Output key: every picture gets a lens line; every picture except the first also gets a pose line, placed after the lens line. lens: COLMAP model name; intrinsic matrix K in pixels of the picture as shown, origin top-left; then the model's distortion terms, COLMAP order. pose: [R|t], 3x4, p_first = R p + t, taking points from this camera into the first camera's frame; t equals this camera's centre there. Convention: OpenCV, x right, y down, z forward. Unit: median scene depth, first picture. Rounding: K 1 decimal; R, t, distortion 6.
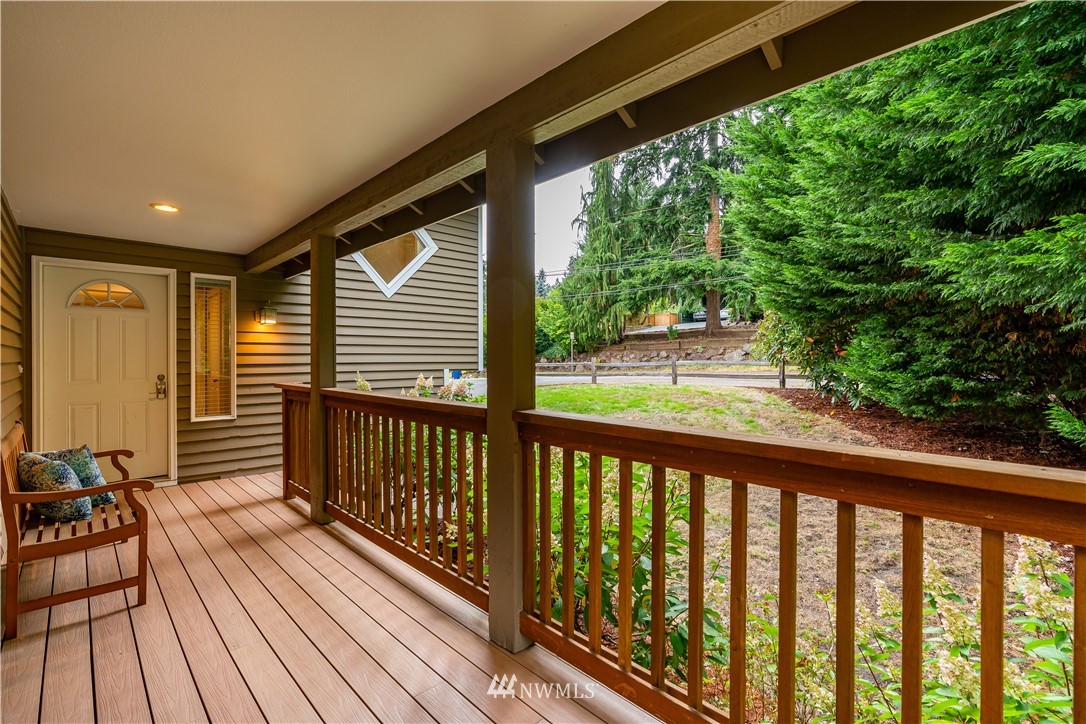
lens RADIAL K [[496.4, 0, 548.2], [0, 496.4, 361.1], [0, 0, 1]] dist [-0.000340, -0.000034]
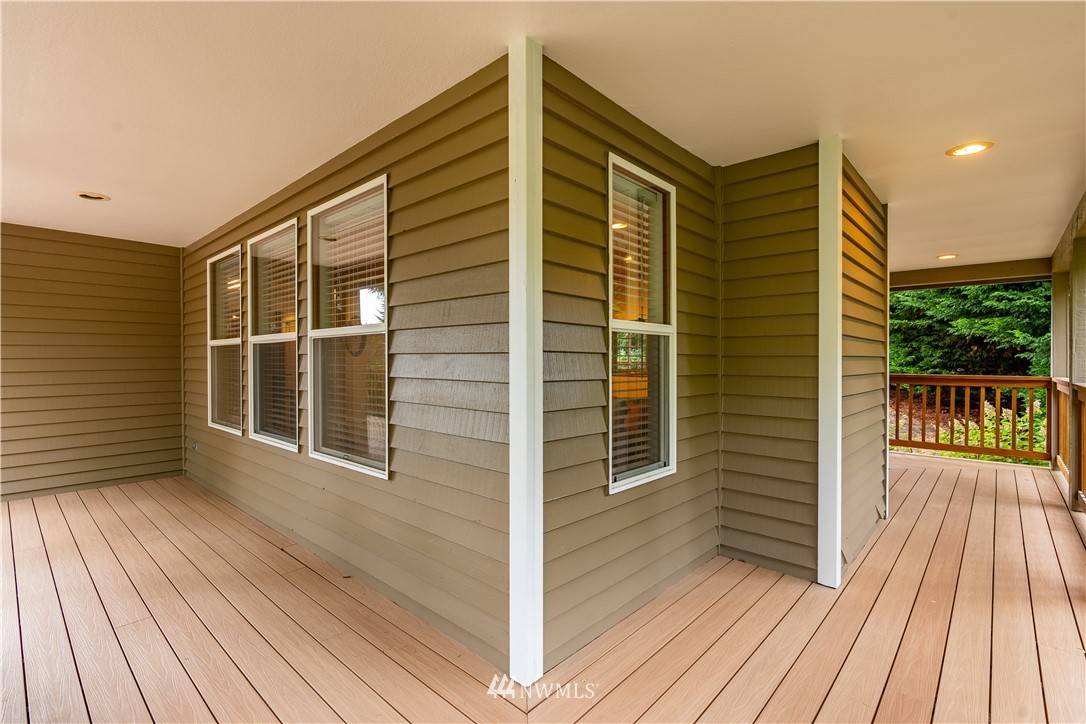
lens RADIAL K [[496.4, 0, 538.4], [0, 496.4, 362.6], [0, 0, 1]] dist [-0.000340, -0.000034]
pose [[0.998712, 0.005135, 0.050477, -0.786066], [-0.004968, 0.999982, -0.003422, 0.020843], [-0.050494, 0.003166, 0.998719, -0.774588]]
